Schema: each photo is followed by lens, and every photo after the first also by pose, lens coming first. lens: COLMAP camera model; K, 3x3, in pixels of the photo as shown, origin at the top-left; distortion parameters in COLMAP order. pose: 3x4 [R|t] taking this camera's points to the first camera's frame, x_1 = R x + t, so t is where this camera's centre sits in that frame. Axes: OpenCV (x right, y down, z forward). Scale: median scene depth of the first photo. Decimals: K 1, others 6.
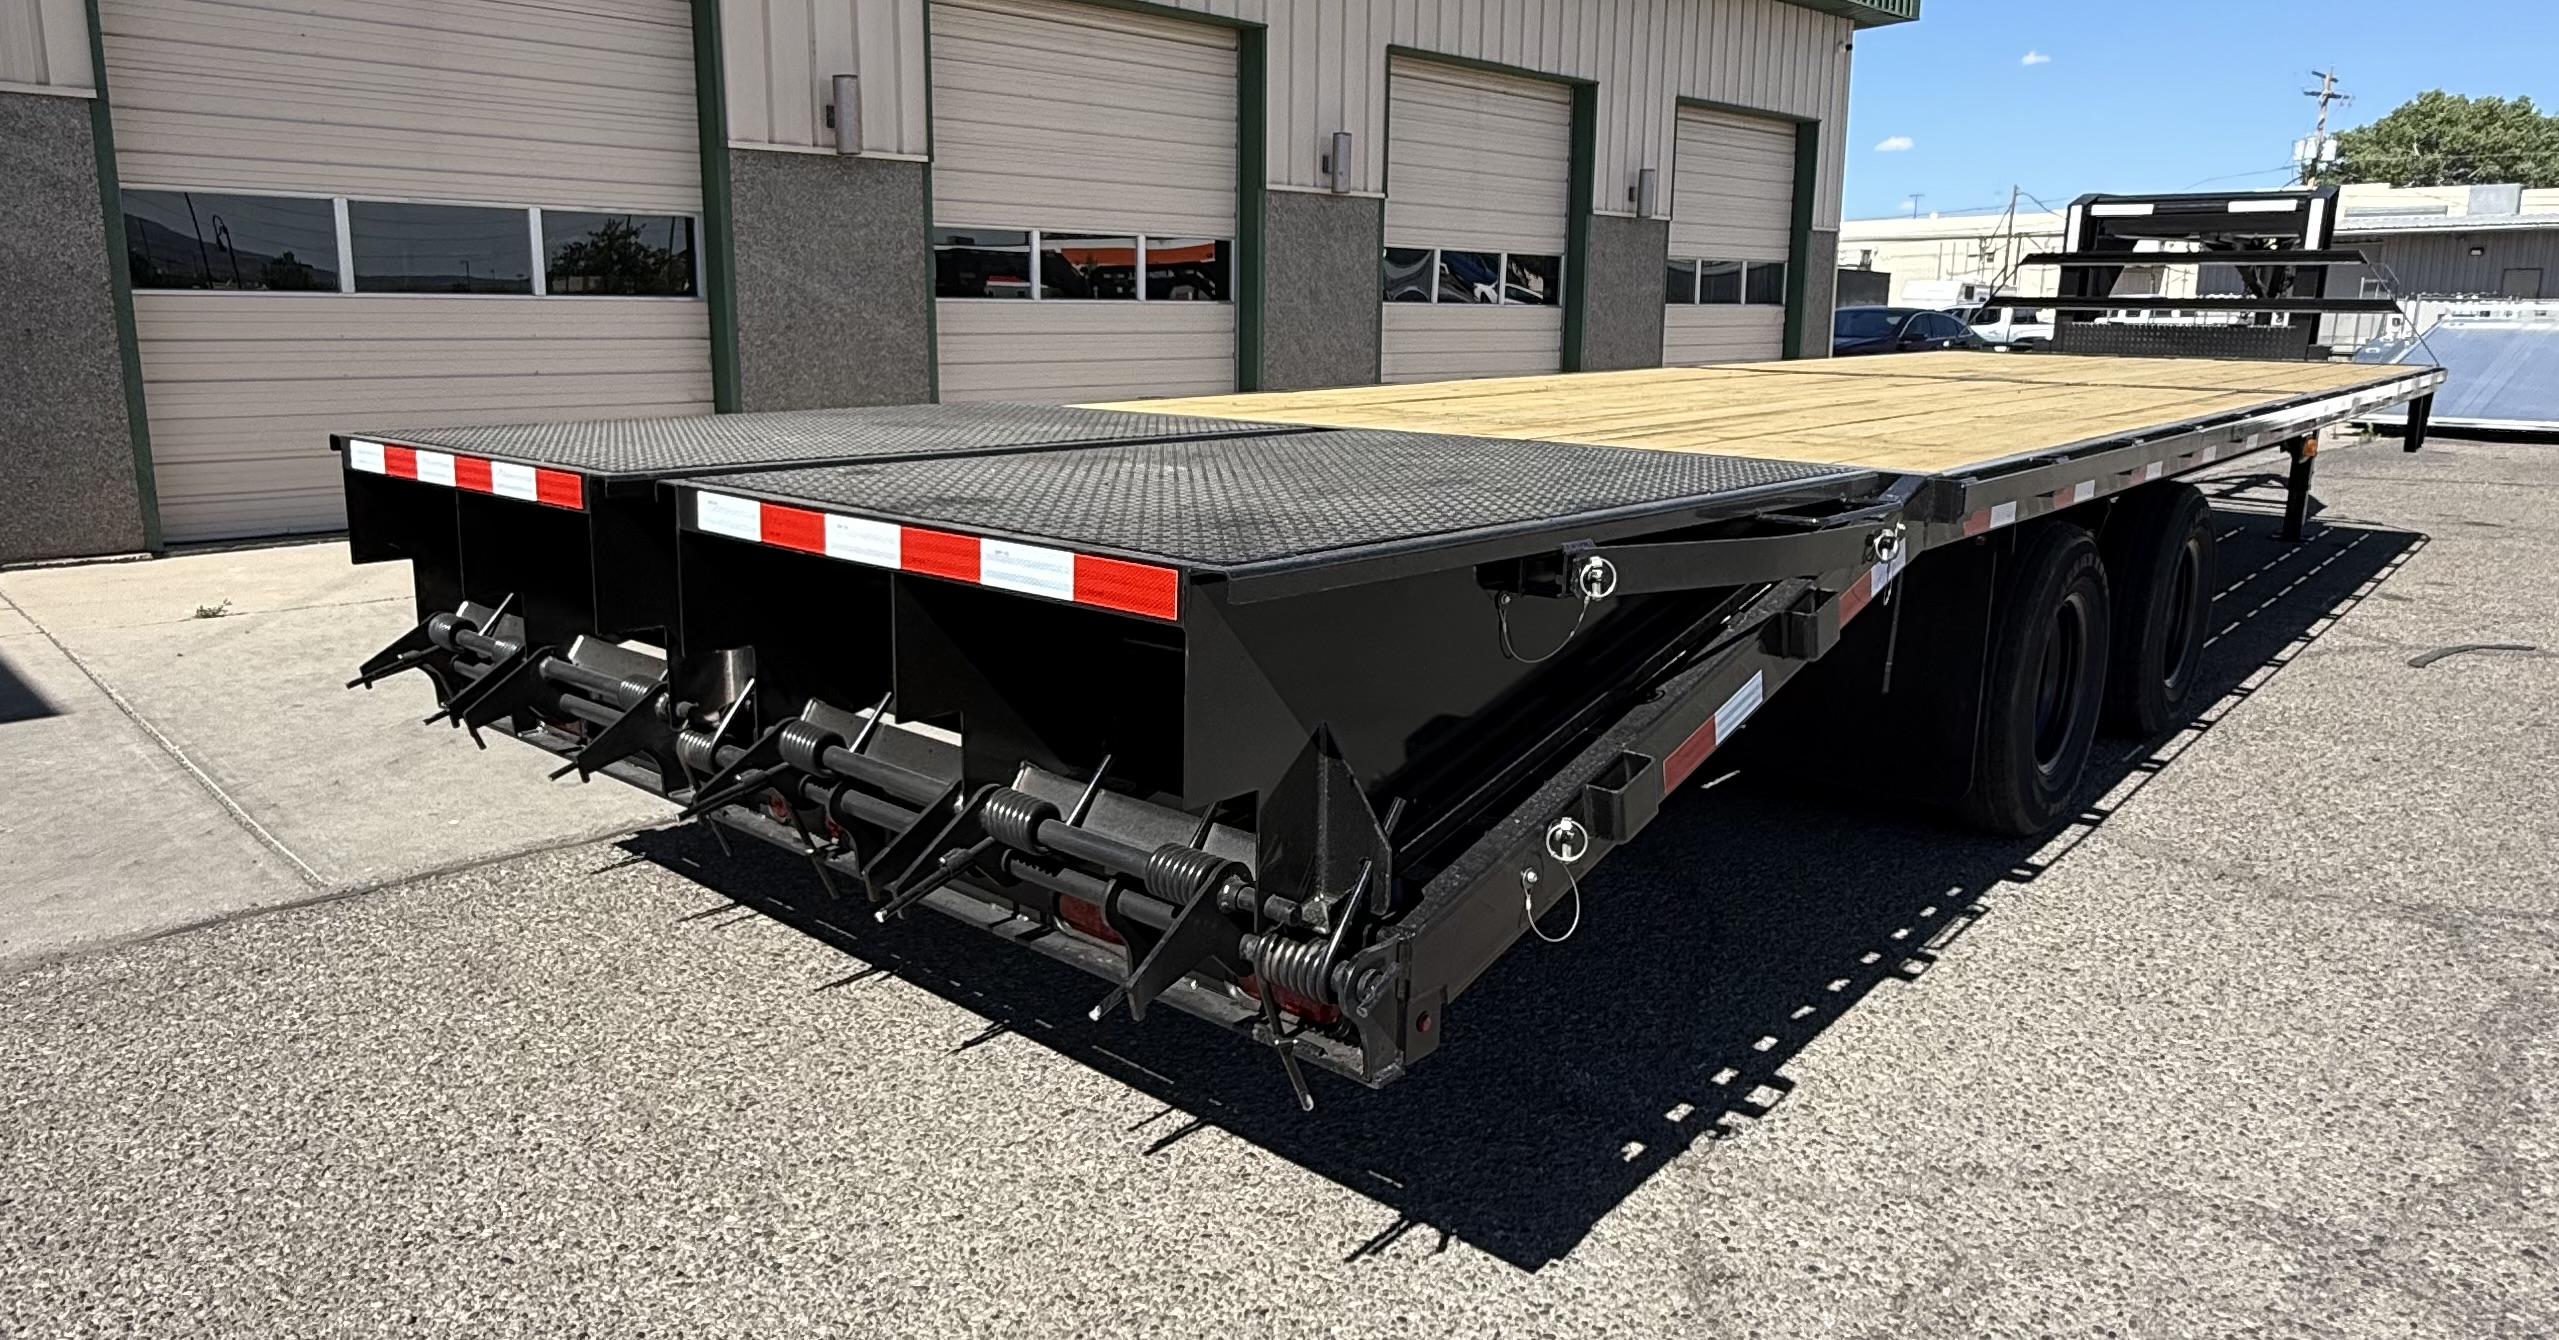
lens RADIAL K [[1590.5, 0, 1169.9], [0, 1590.5, 600.7], [0, 0, 1]] dist [-0.004124, -0.001334]
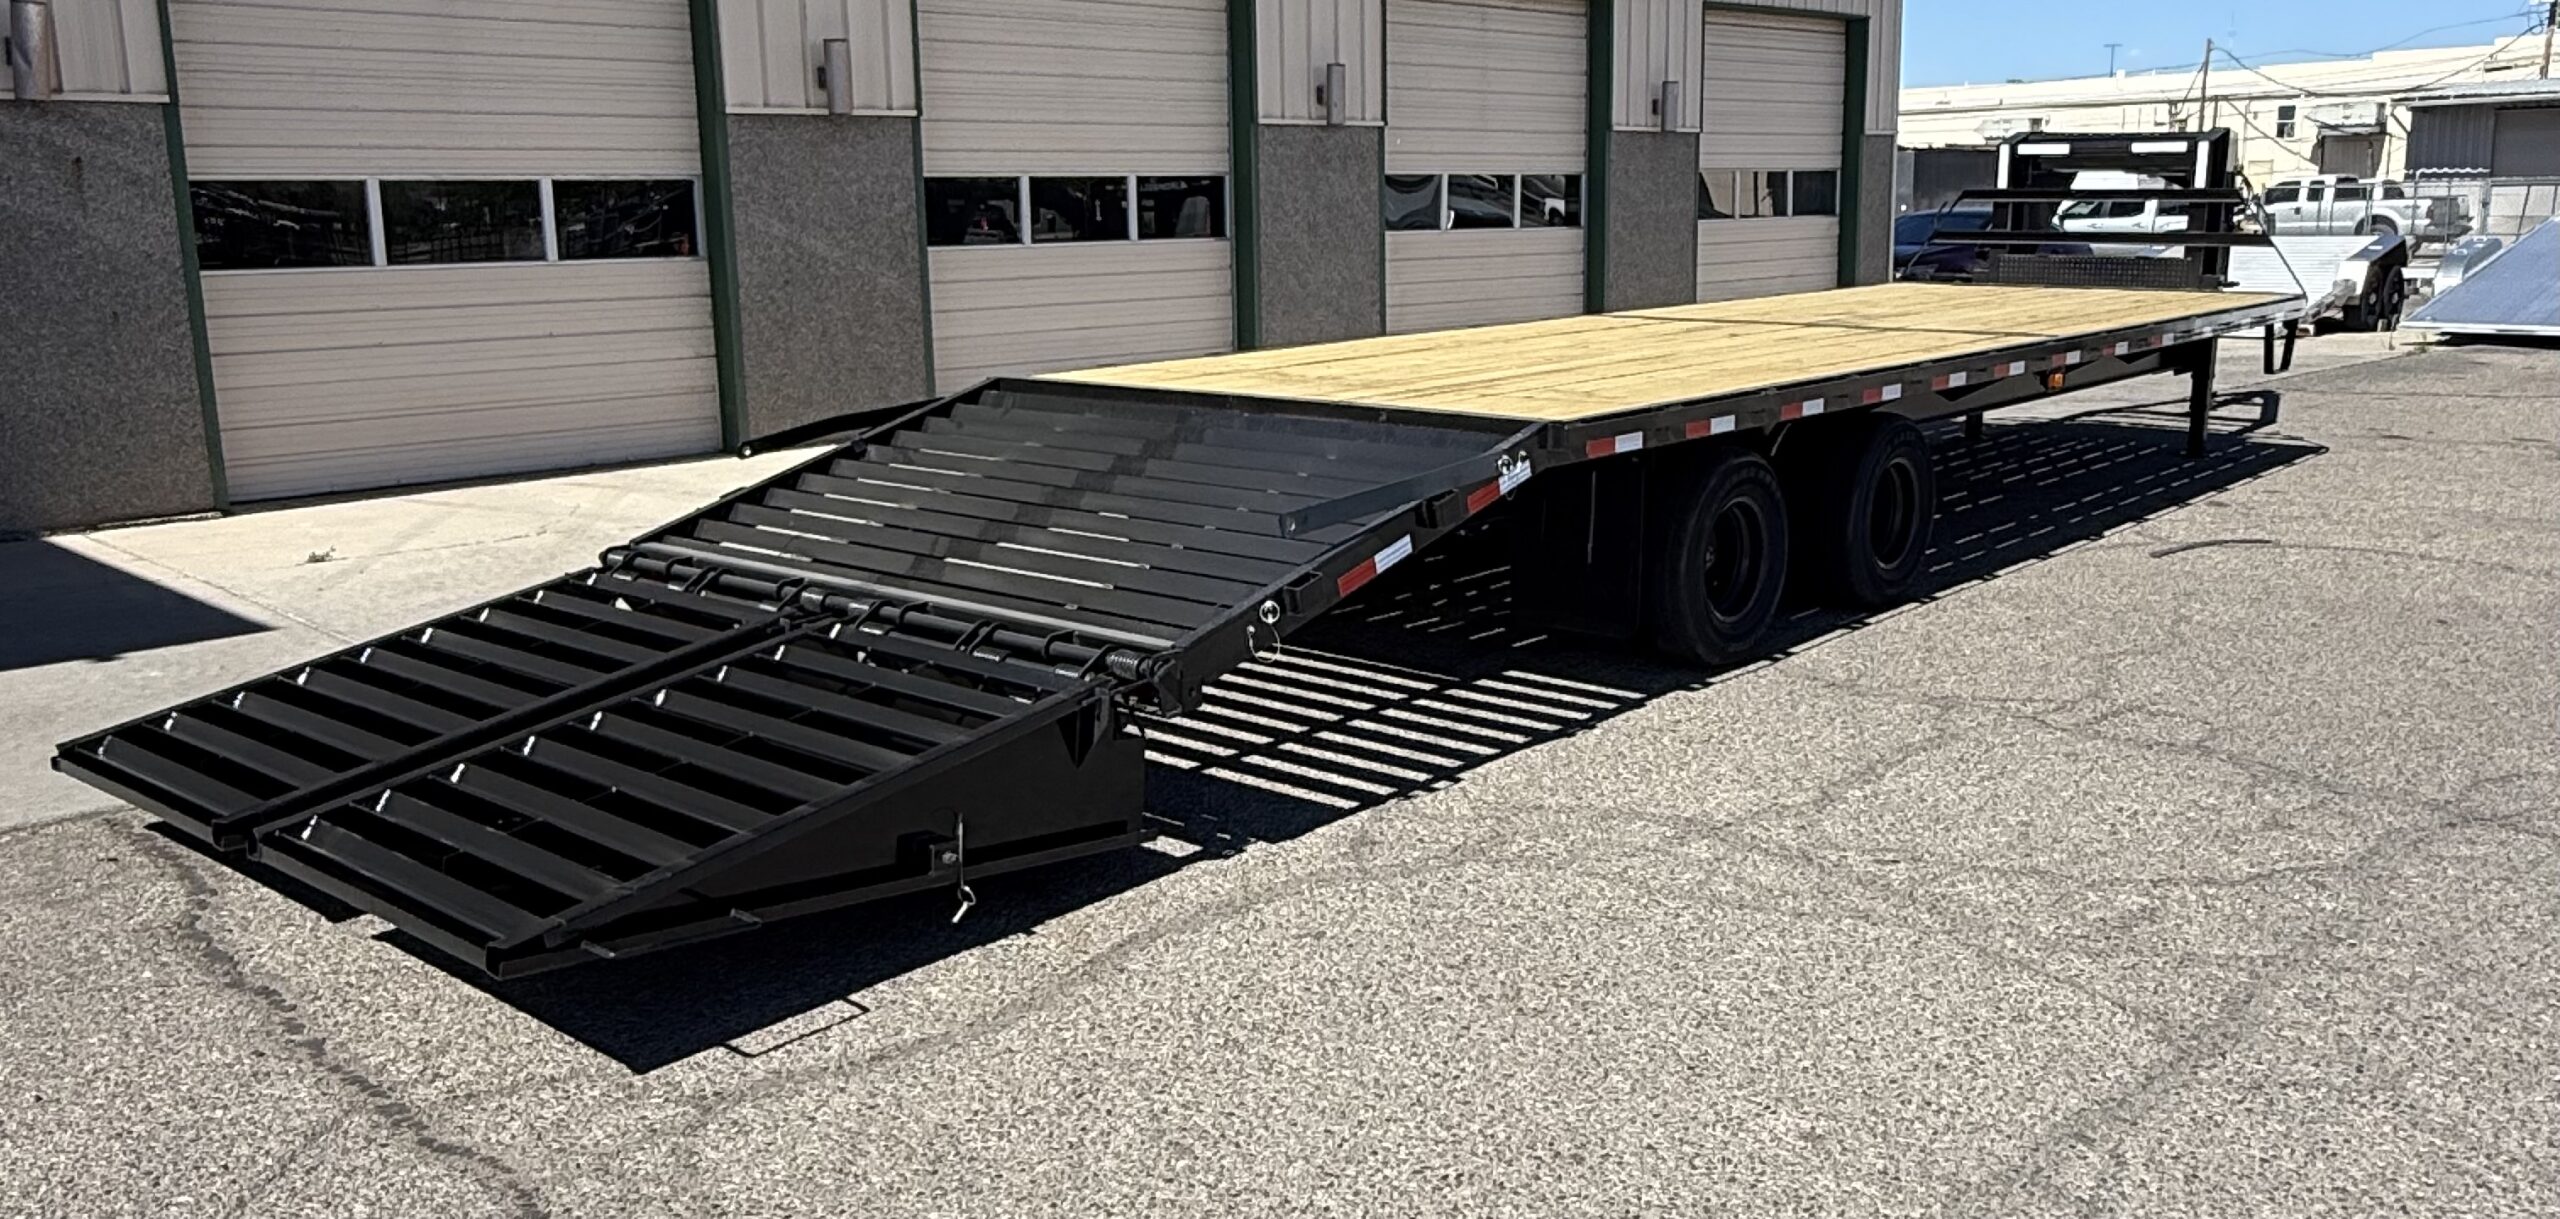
lens RADIAL K [[2053.9, 0, 1283.5], [0, 2053.9, 613.5], [0, 0, 1]] dist [-0.012729, -0.004512]
pose [[0.999332, -0.024510, 0.027120, 0.042076], [0.023879, 0.999442, 0.023355, 0.019925], [-0.027677, -0.022692, 0.999359, -0.350137]]
